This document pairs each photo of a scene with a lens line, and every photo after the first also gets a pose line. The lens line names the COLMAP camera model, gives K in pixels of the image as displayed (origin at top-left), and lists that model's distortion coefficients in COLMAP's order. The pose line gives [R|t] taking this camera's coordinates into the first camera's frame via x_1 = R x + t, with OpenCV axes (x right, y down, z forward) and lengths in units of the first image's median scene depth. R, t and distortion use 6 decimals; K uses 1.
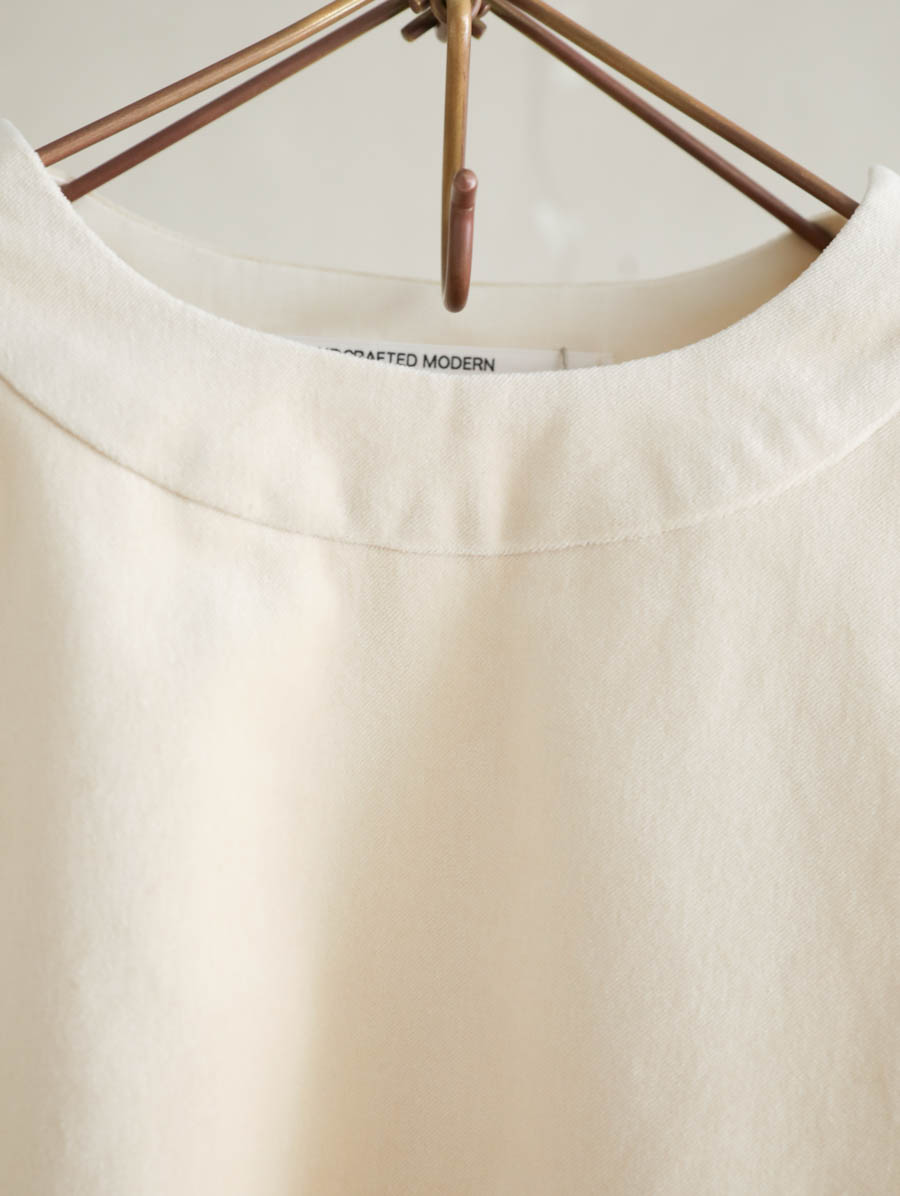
lens RADIAL K [[1640.9, 0, 450.0], [0, 1640.9, 598.0], [0, 0, 1]] dist [0.015301, 0.040076]
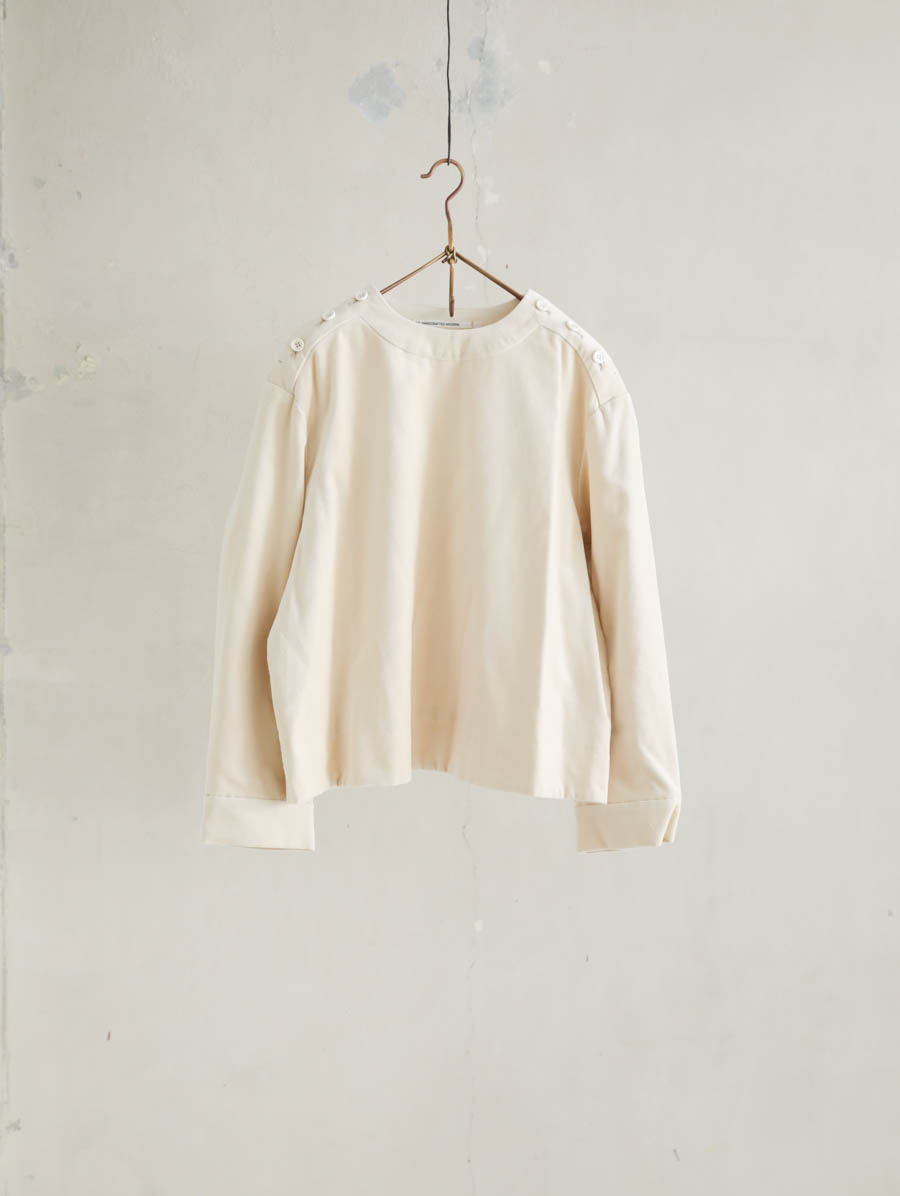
lens RADIAL K [[1841.6, 0, 450.0], [0, 1841.6, 598.0], [0, 0, 1]] dist [0.039782, 0.020687]
pose [[0.999985, -0.004207, -0.003624, 0.017933], [0.004632, 0.991950, 0.126542, -0.019494], [0.003062, -0.126556, 0.991955, -5.636969]]
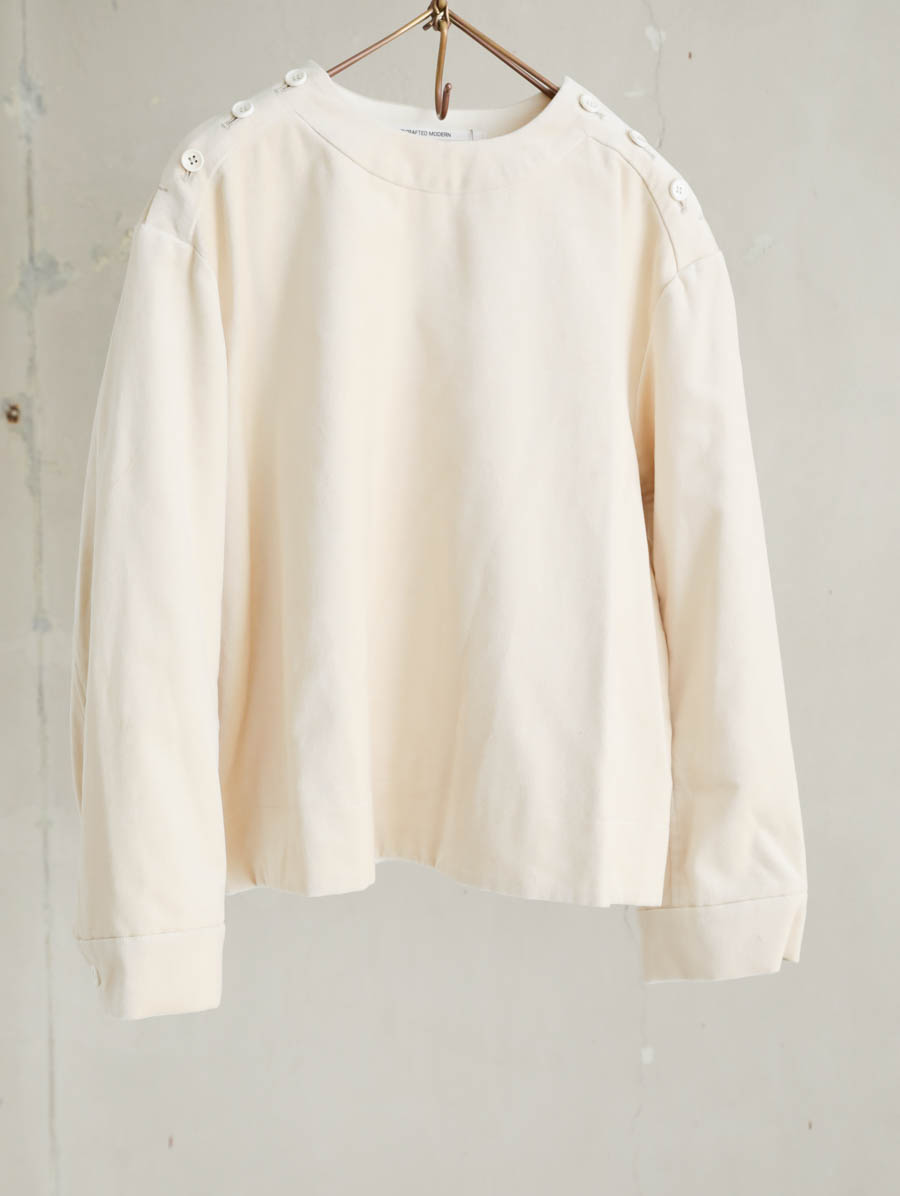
lens RADIAL K [[1841.6, 0, 450.0], [0, 1841.6, 598.0], [0, 0, 1]] dist [0.039782, 0.020687]
pose [[0.988787, -0.024366, 0.147333, -0.592826], [-0.000501, 0.986052, 0.166436, 0.171230], [-0.149334, -0.164644, 0.974983, -3.015405]]
